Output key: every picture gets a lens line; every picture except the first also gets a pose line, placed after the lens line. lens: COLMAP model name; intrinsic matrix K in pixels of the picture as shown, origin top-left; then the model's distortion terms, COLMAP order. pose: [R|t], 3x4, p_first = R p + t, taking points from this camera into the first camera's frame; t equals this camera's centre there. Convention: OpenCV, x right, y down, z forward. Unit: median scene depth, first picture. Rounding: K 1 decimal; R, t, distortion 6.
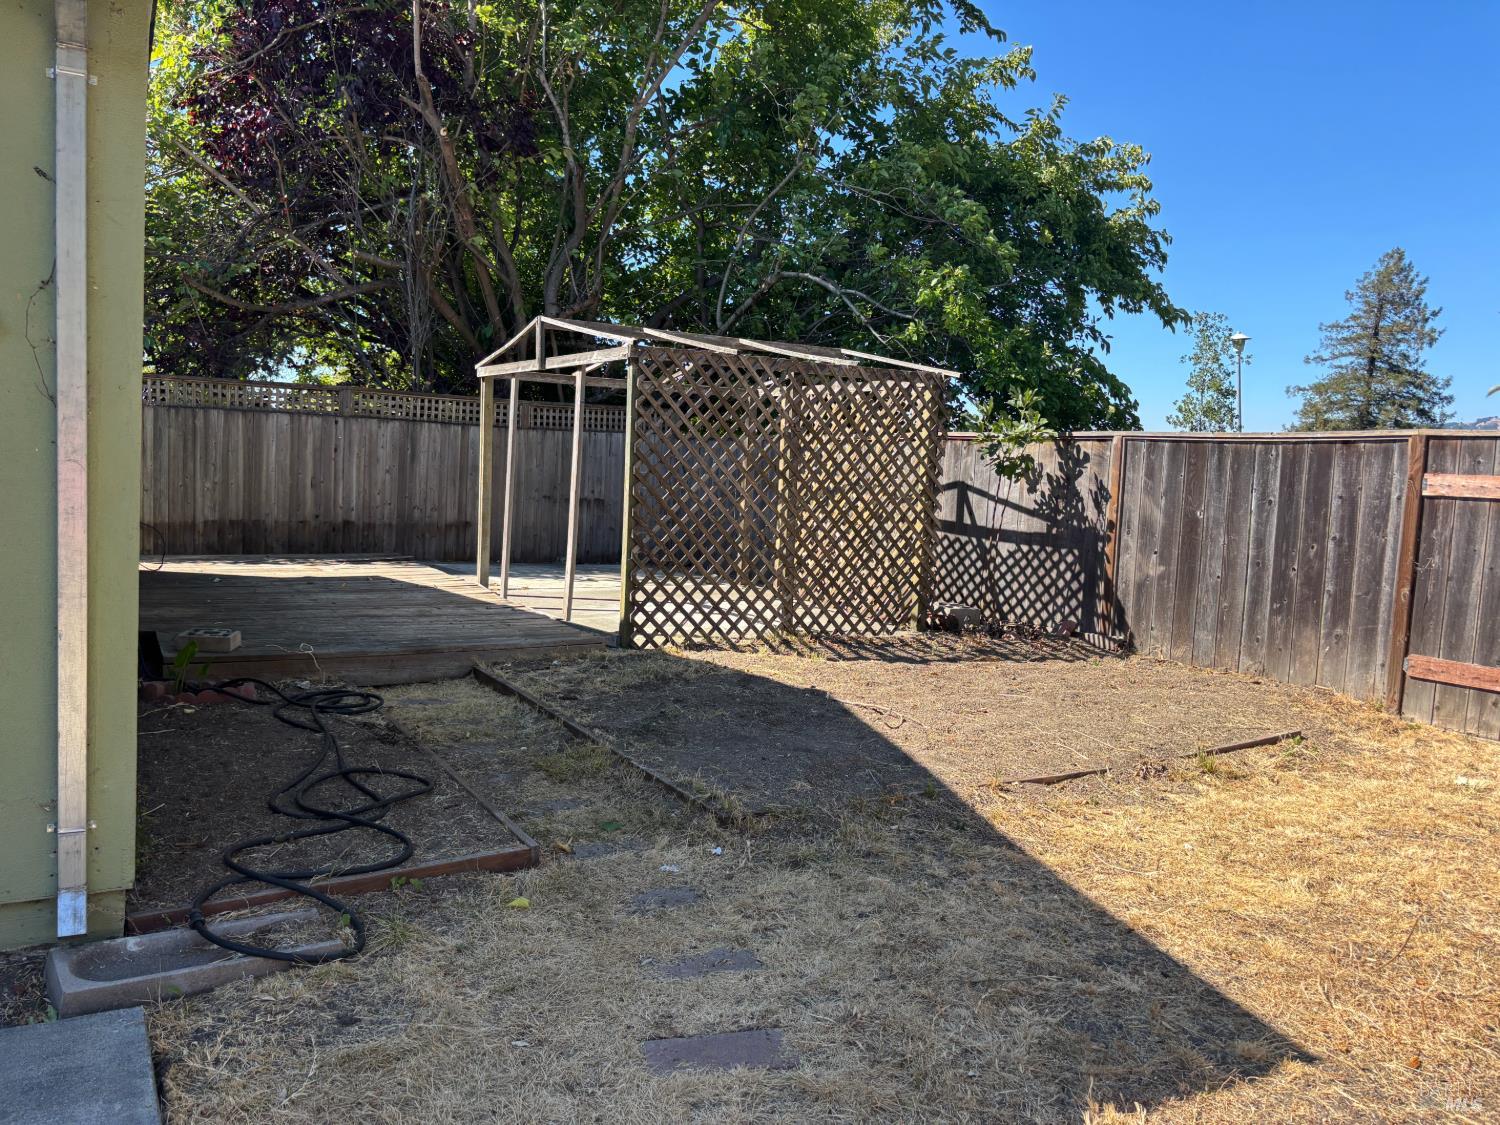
lens RADIAL K [[1129.7, 0, 745.9], [0, 1129.7, 563.9], [0, 0, 1]] dist [0.067172, -0.082285]
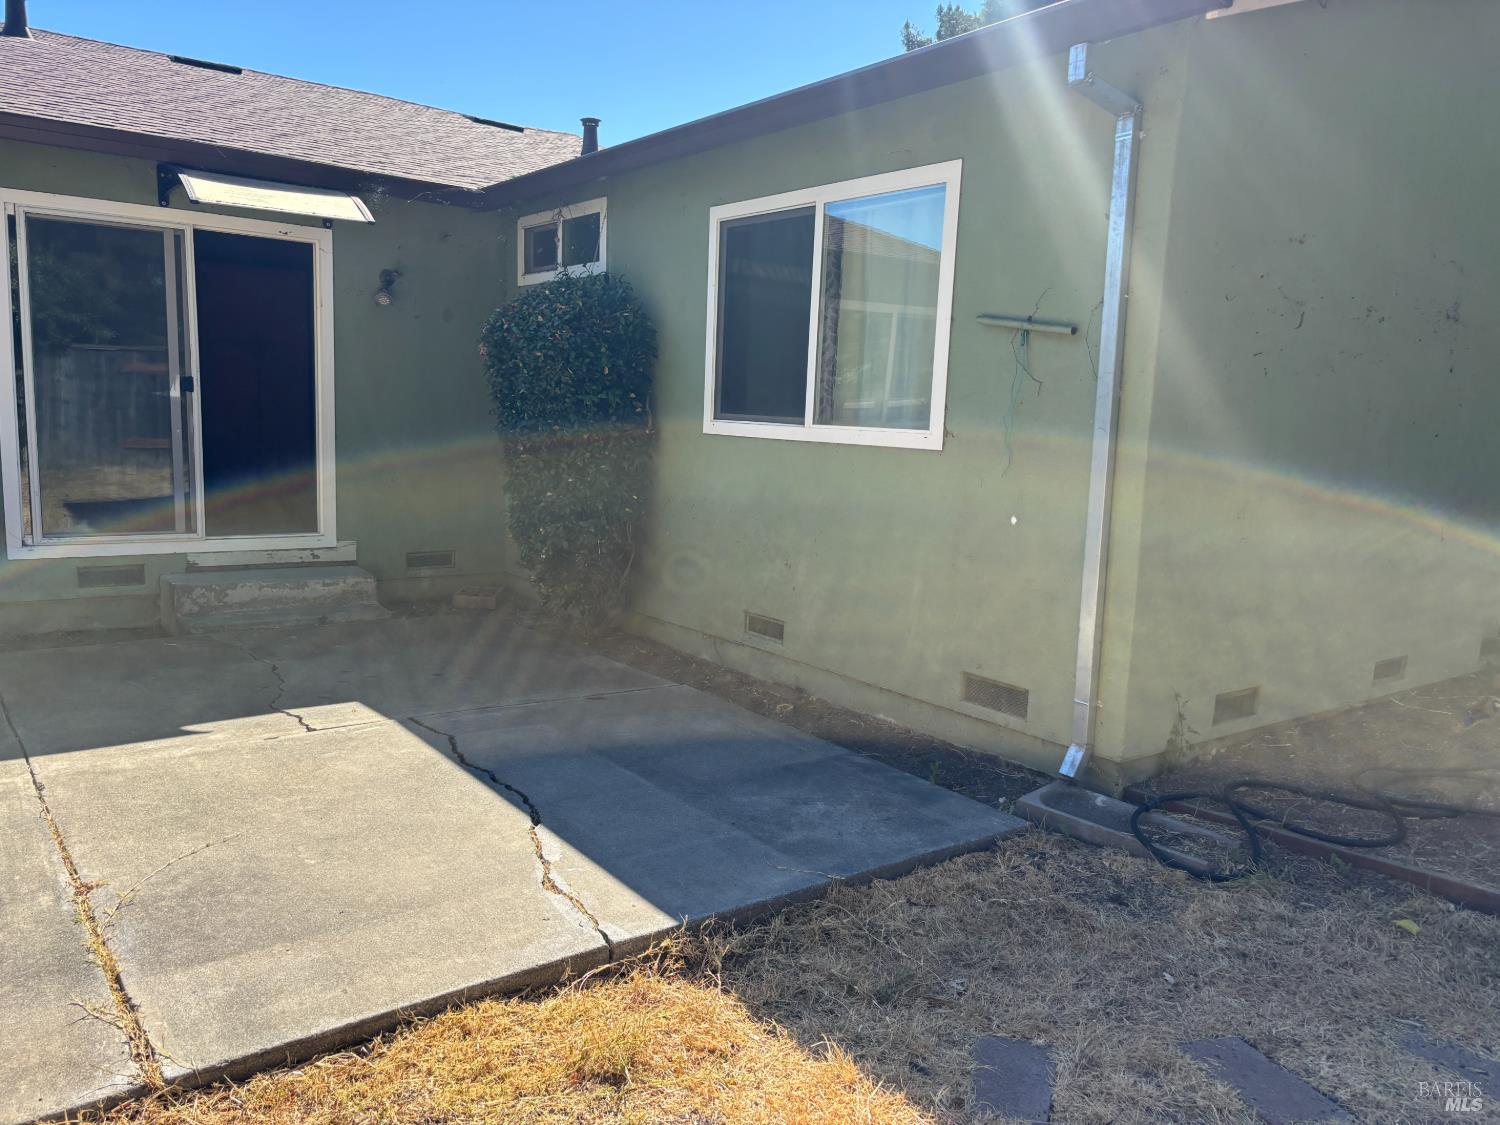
lens RADIAL K [[1129.7, 0, 748.1], [0, 1129.7, 581.6], [0, 0, 1]] dist [0.067172, -0.082285]
pose [[0.113064, 0.099851, -0.988558, 0.656625], [-0.108522, 0.990226, 0.087608, 0.015524], [0.987643, 0.097375, 0.122795, 0.410139]]
